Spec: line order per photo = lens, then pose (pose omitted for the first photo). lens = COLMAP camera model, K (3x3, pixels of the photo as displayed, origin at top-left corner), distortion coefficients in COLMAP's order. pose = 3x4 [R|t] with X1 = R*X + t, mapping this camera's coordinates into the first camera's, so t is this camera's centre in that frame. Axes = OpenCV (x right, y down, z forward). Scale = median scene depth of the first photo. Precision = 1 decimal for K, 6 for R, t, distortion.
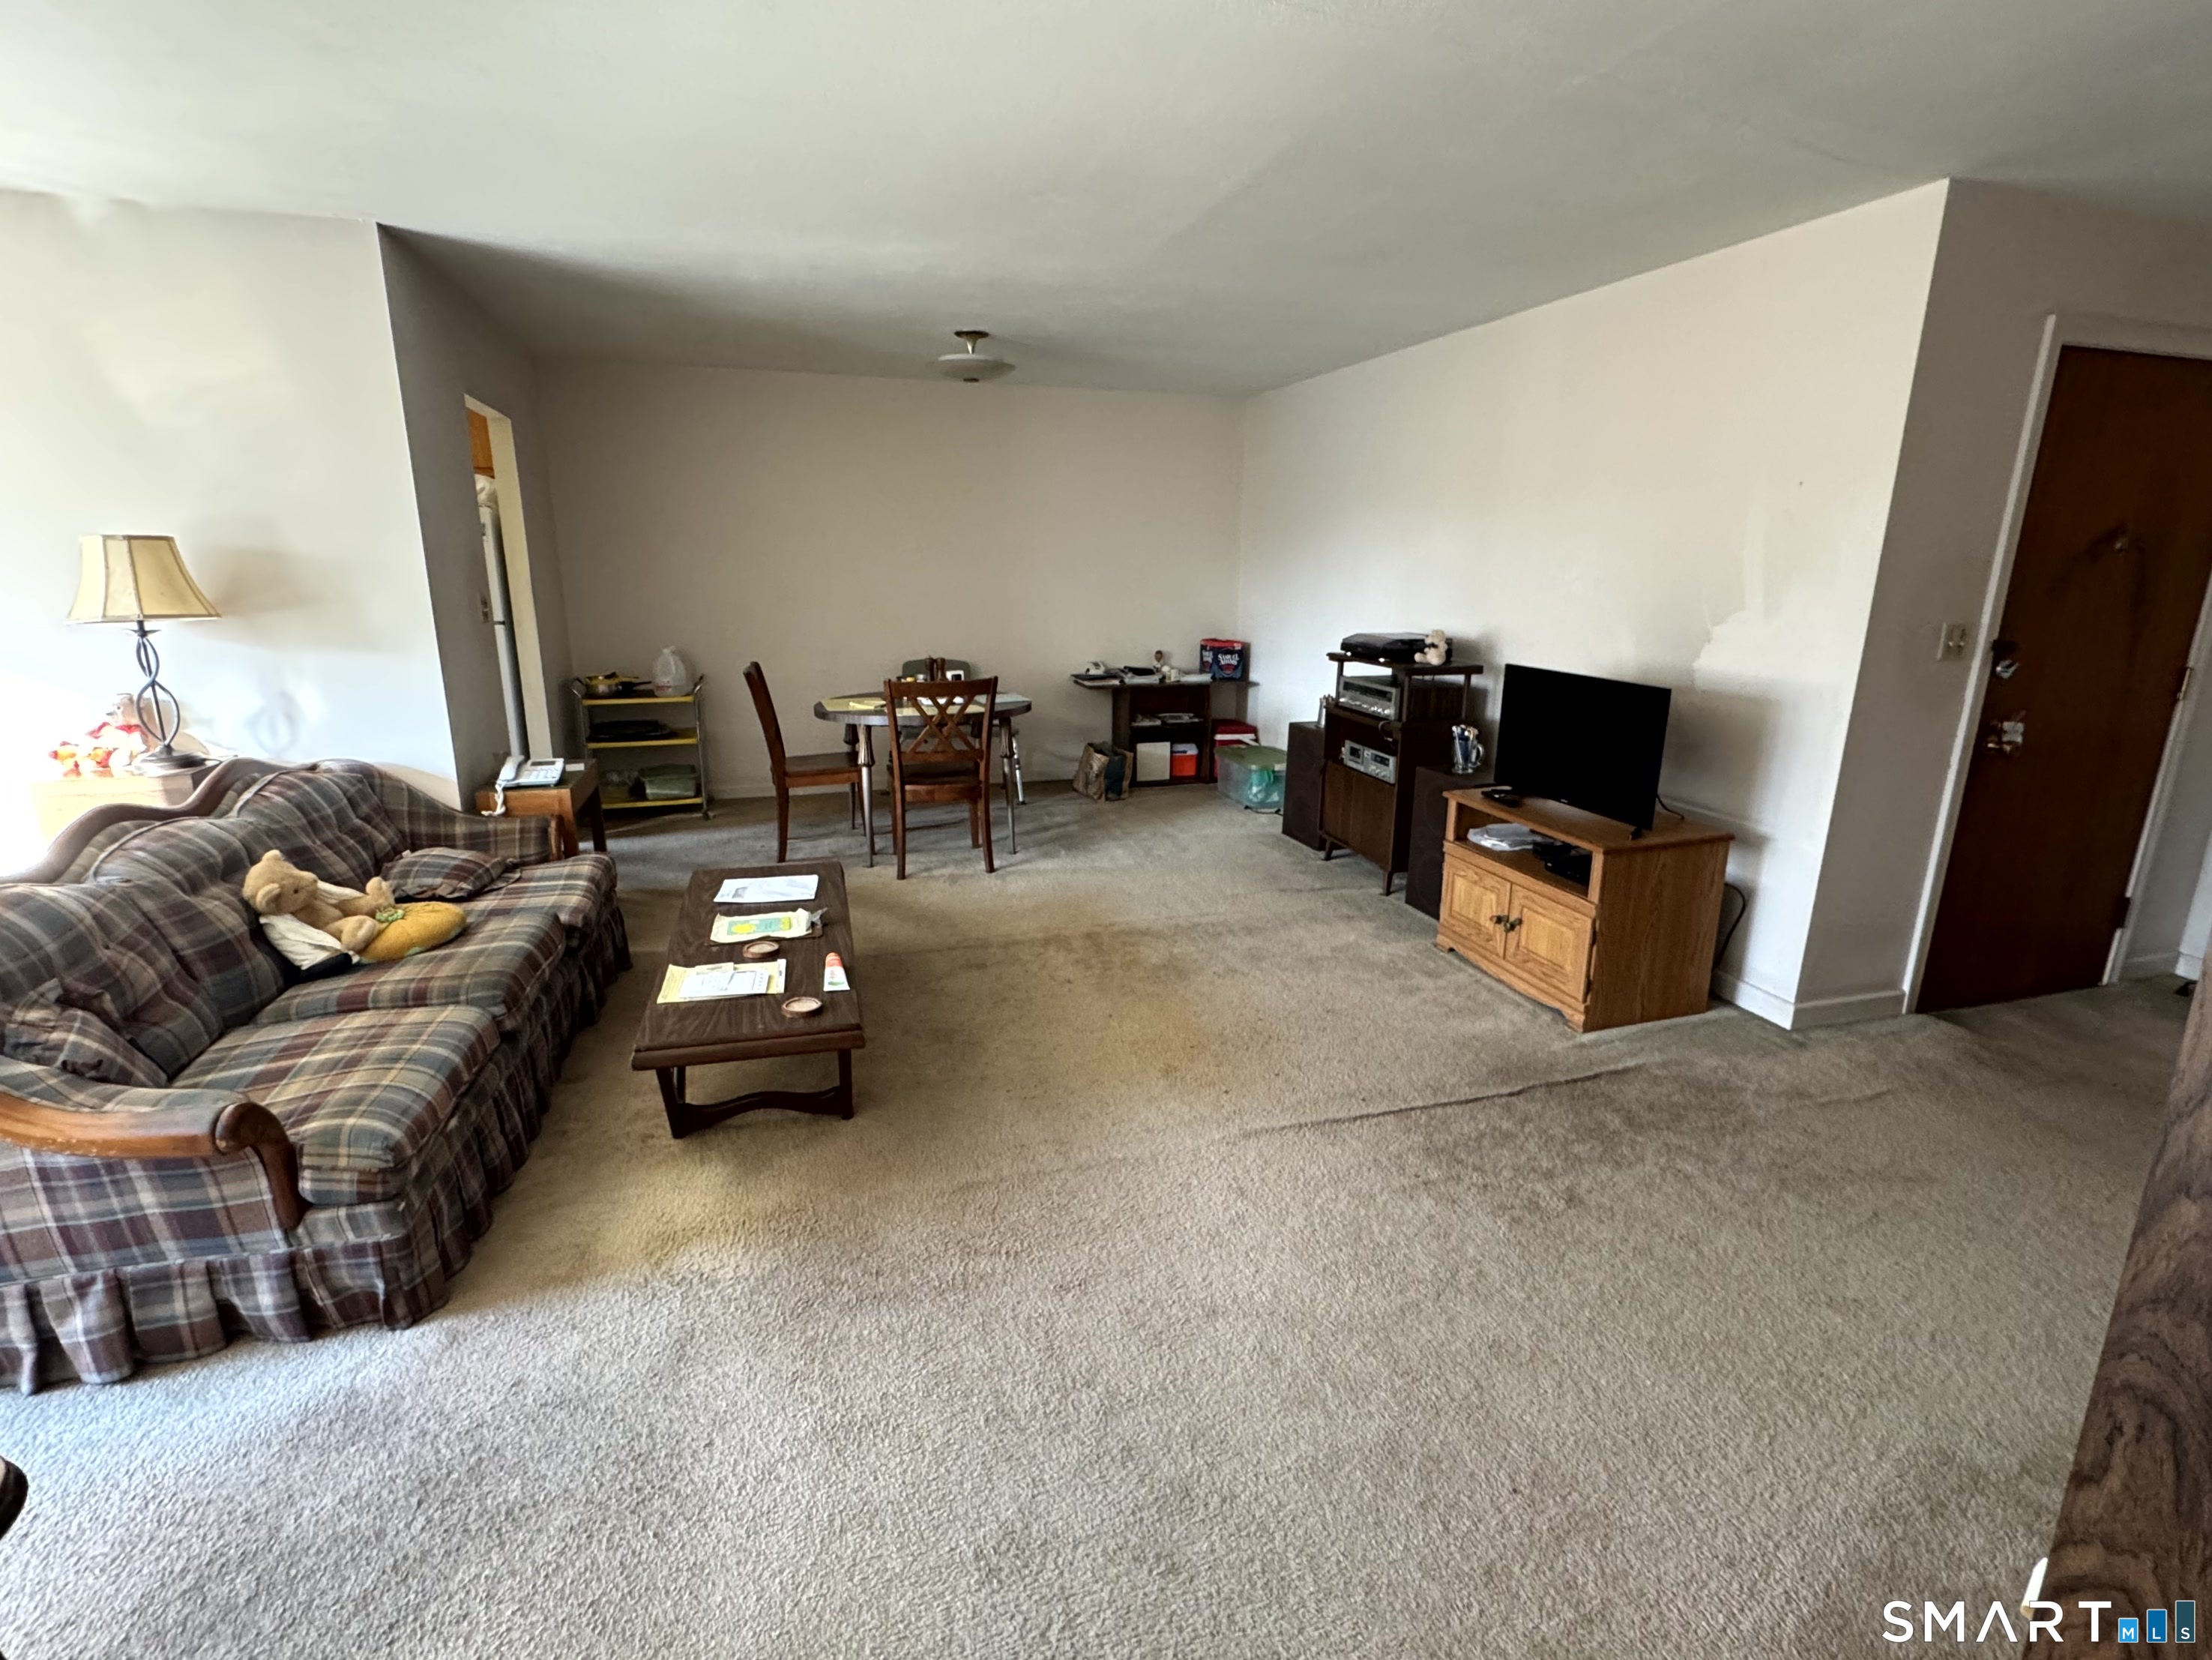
lens RADIAL K [[1045.1, 0, 1108.4], [0, 1045.1, 827.1], [0, 0, 1]] dist [-0.005658, 0.002063]
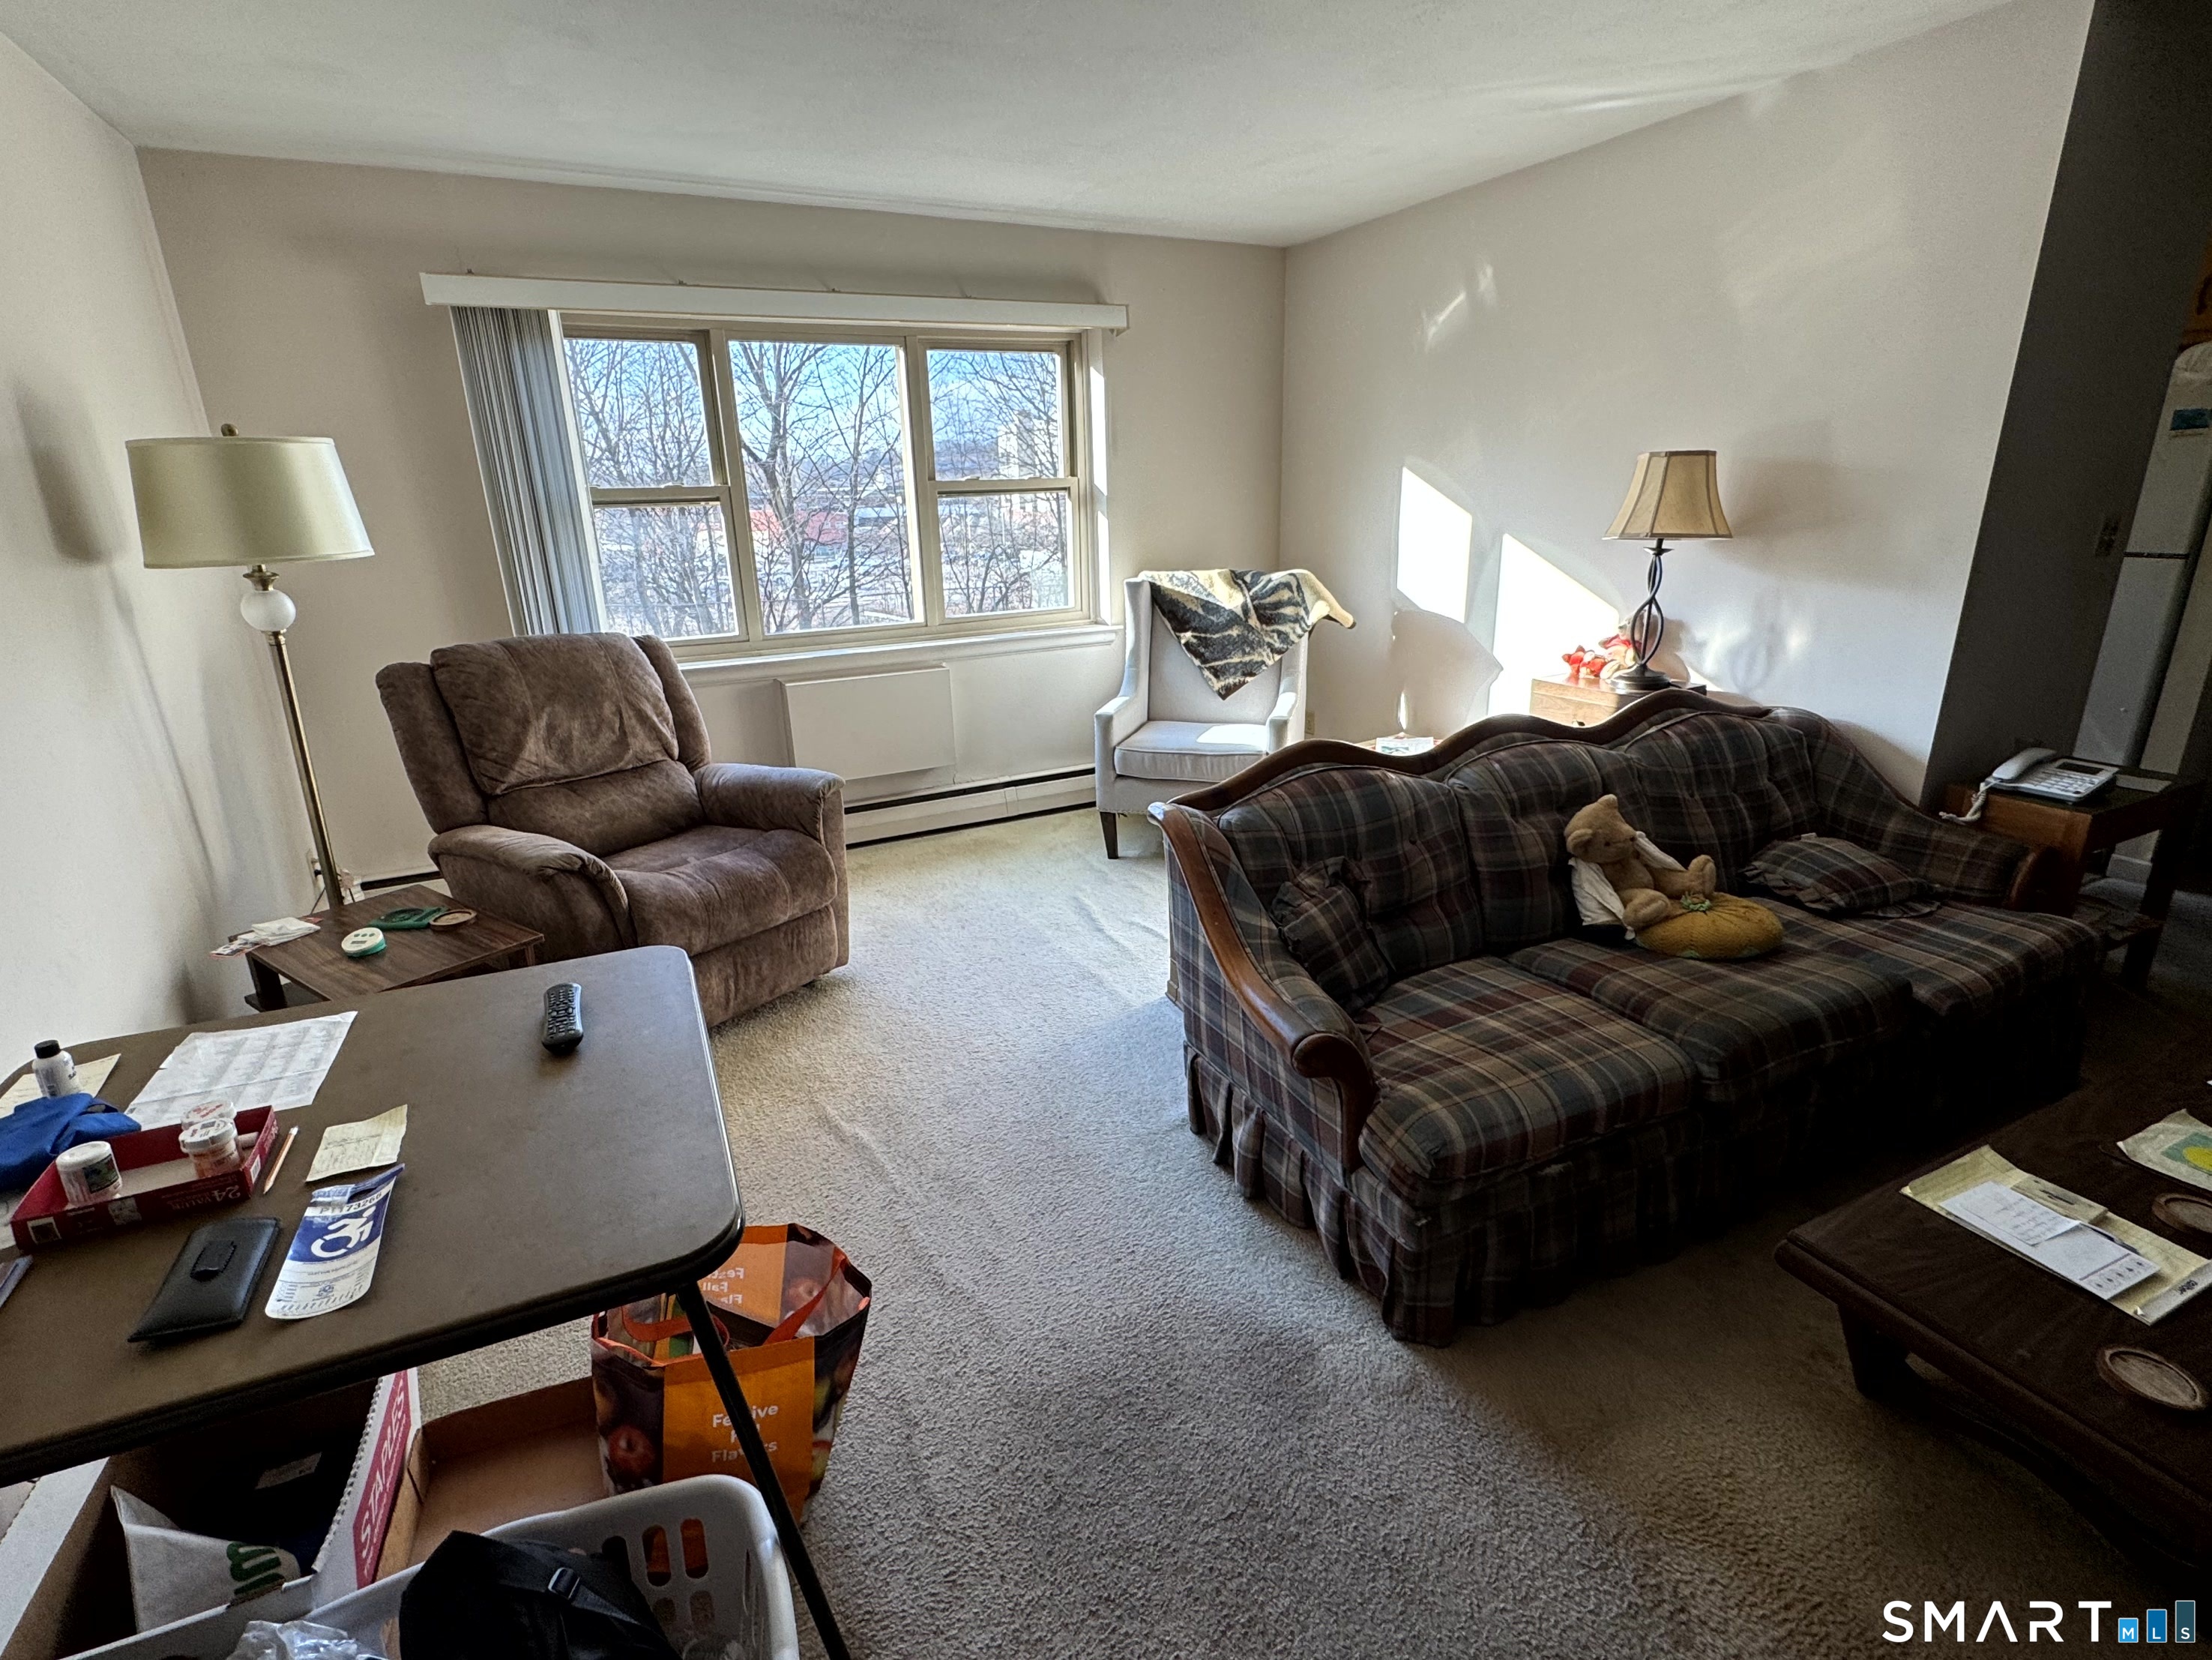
lens RADIAL K [[1045.1, 0, 1112.7], [0, 1045.1, 827.6], [0, 0, 1]] dist [-0.005658, 0.002063]
pose [[0.164703, 0.290922, -0.942464, 0.010262], [-0.219205, 0.942414, 0.252598, -0.086434], [0.961677, 0.164989, 0.218990, 0.369747]]
